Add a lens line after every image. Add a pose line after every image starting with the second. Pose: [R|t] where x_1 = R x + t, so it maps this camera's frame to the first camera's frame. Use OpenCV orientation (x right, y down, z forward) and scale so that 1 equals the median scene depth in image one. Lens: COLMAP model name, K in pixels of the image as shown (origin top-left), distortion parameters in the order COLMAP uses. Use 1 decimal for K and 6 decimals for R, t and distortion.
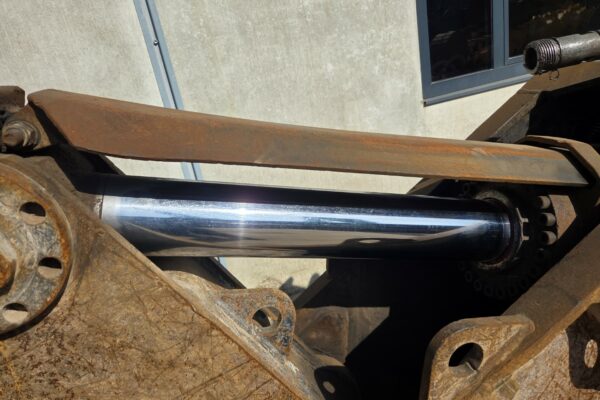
lens RADIAL K [[403.8, 0, 301.8], [0, 403.8, 194.6], [0, 0, 1]] dist [0.074046, -0.067175]
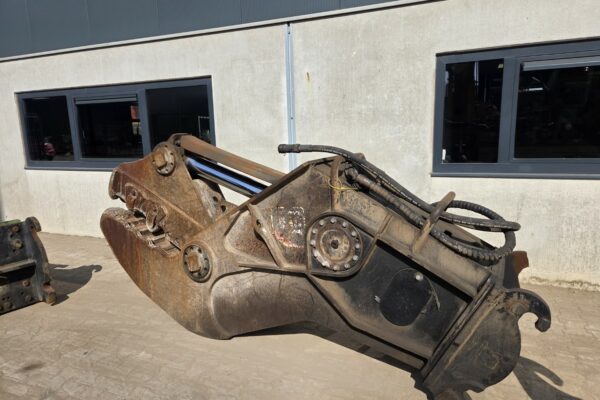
lens RADIAL K [[403.8, 0, 301.8], [0, 403.8, 194.6], [0, 0, 1]] dist [0.074046, -0.067175]
pose [[0.730707, 0.255472, -0.633088, 1.260045], [-0.316546, 0.948418, 0.017362, -0.030613], [0.604868, 0.187715, 0.773885, -0.638232]]
